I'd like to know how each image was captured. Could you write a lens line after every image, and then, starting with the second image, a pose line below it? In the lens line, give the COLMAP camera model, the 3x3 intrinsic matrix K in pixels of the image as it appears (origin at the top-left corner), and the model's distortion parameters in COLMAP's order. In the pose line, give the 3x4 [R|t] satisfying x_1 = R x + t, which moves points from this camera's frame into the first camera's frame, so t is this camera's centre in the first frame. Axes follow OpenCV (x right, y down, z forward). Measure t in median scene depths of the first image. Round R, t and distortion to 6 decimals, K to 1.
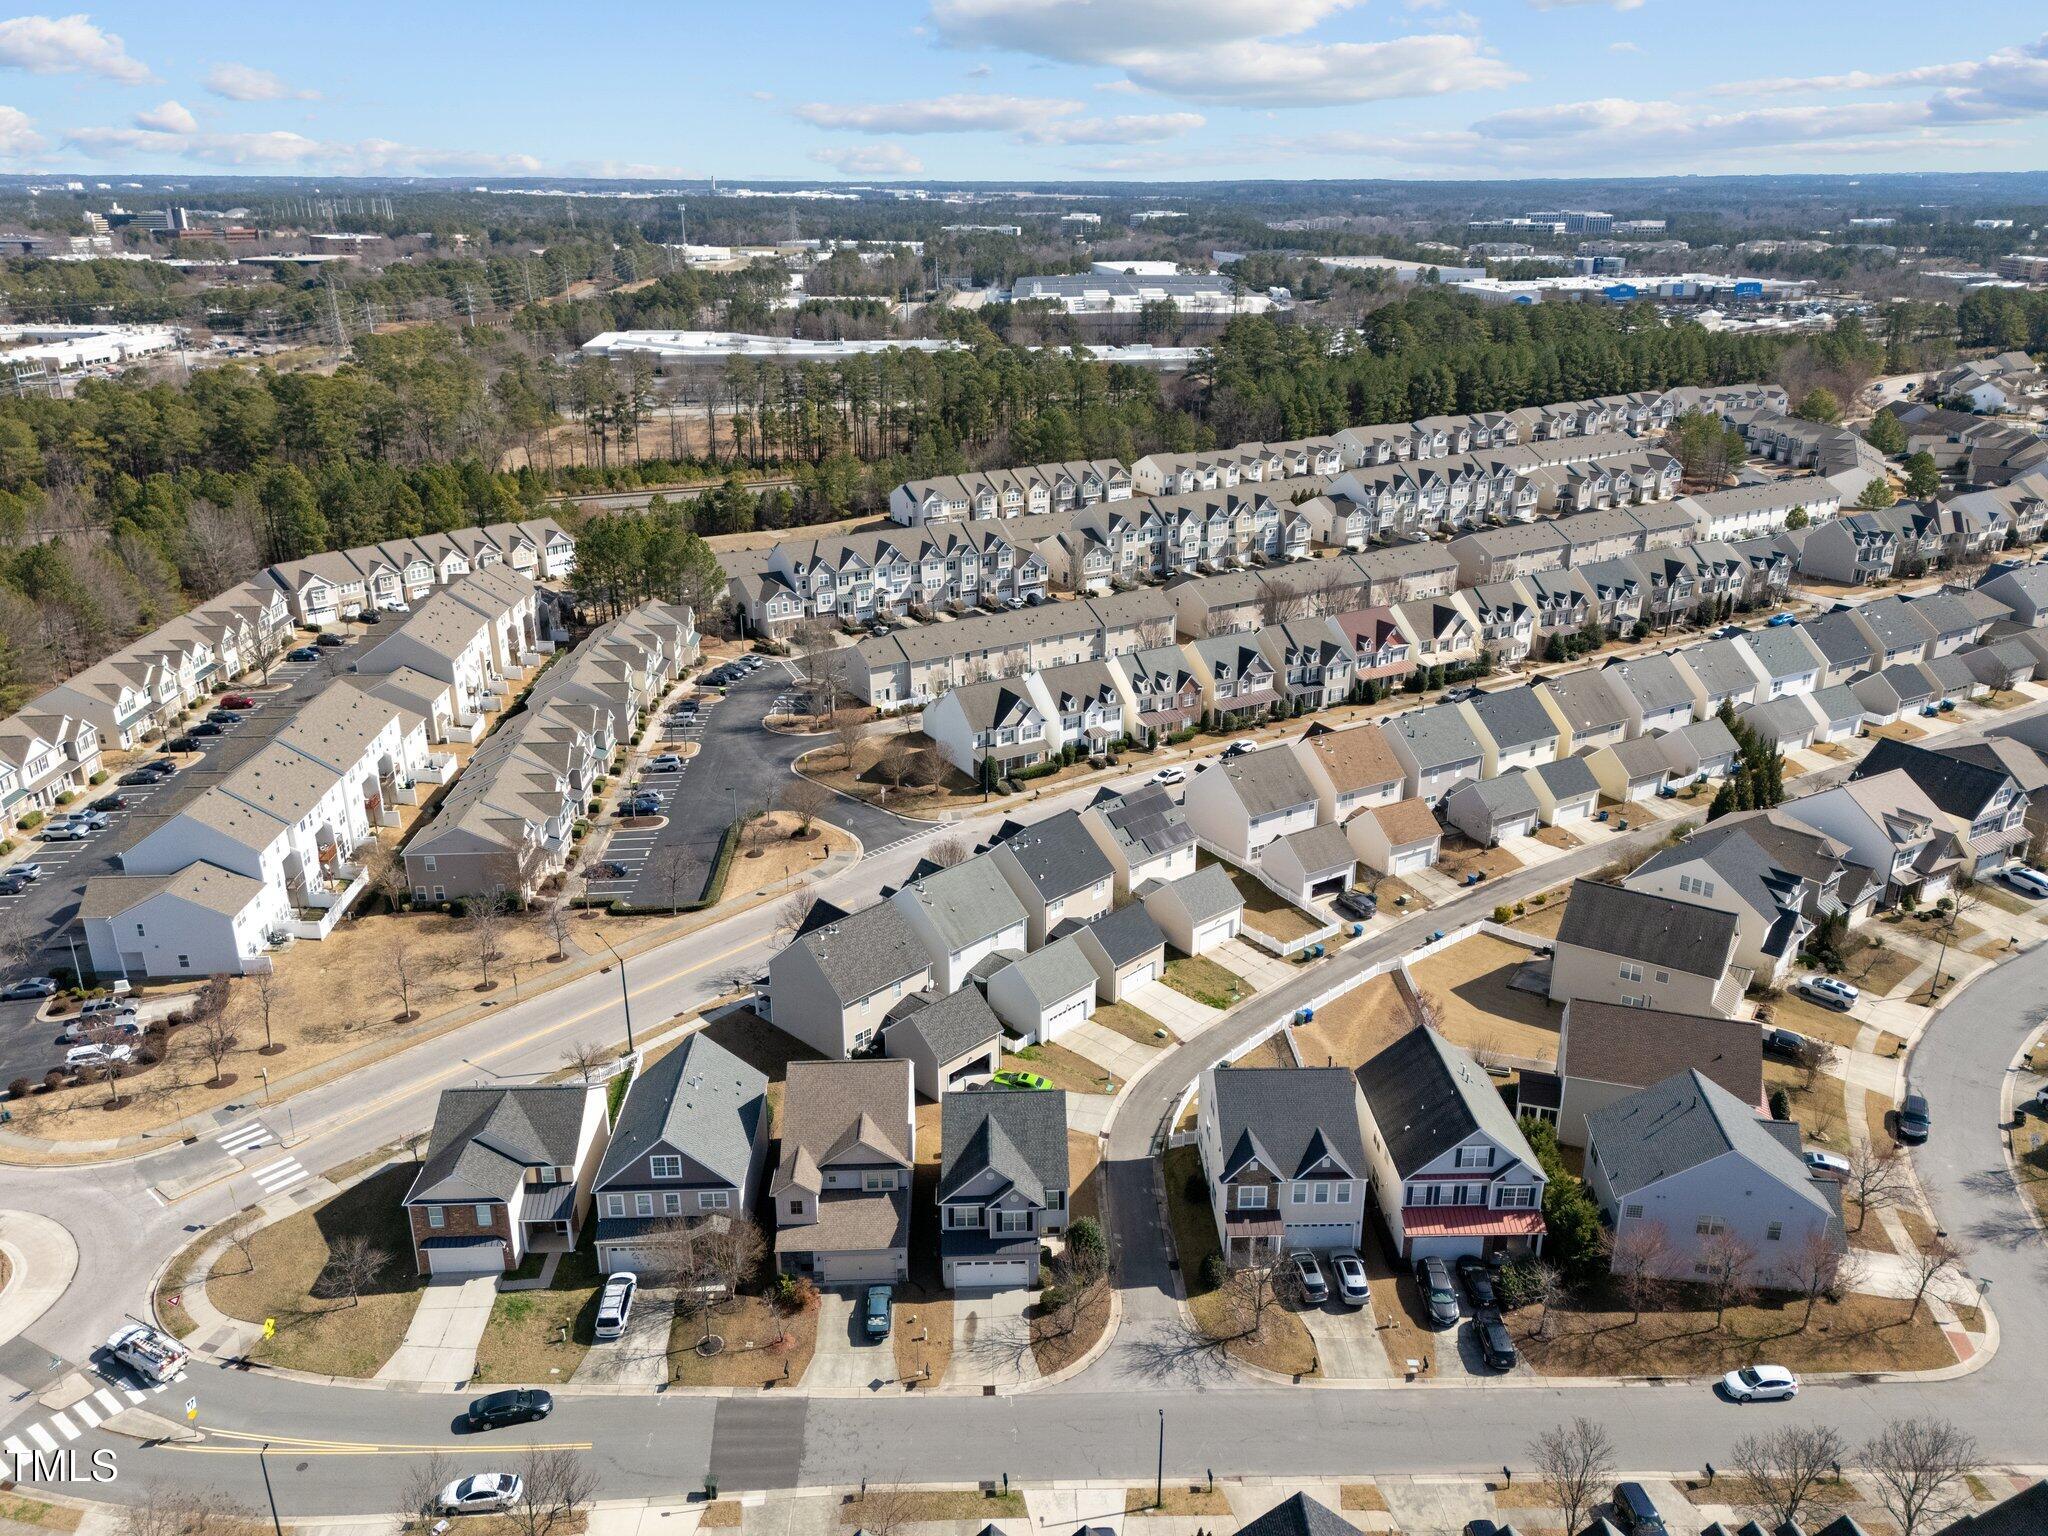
lens RADIAL K [[1510.7, 0, 1024.0], [0, 1510.7, 768.0], [0, 0, 1]] dist [0.086186, -0.088238]
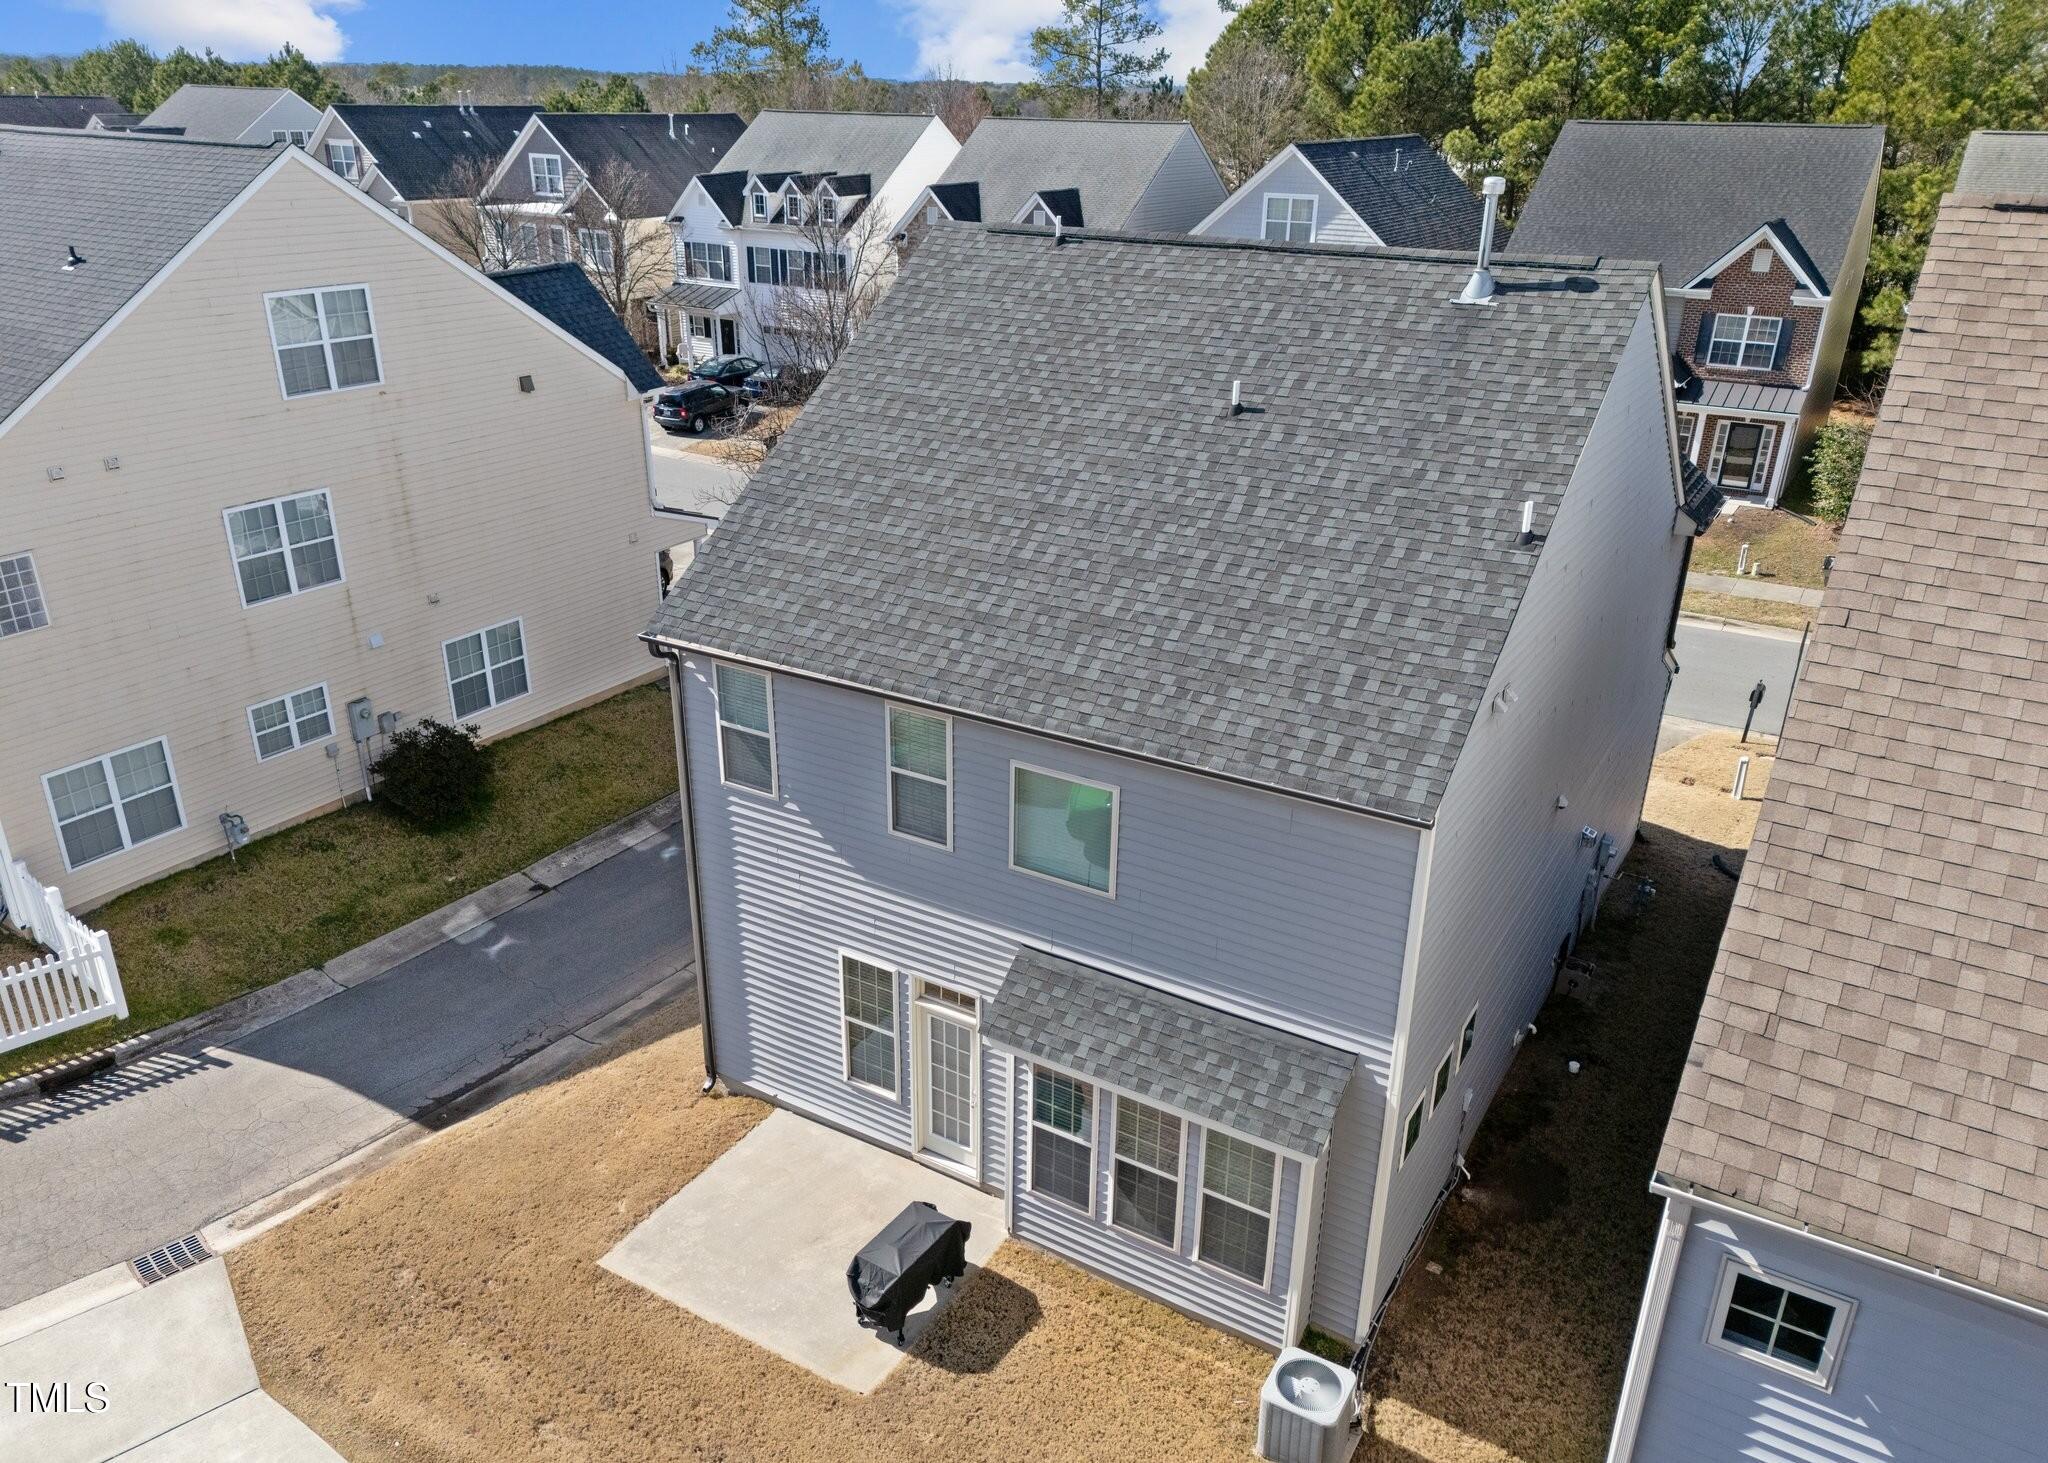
lens RADIAL K [[1499.5, 0, 1022.6], [0, 1499.5, 770.6], [0, 0, 1]] dist [0.073308, -0.053808]
pose [[-0.833805, -0.234224, 0.499908, -0.066734], [0.189225, 0.729423, 0.657371, 0.110661], [-0.518617, 0.642714, -0.563875, 0.874150]]
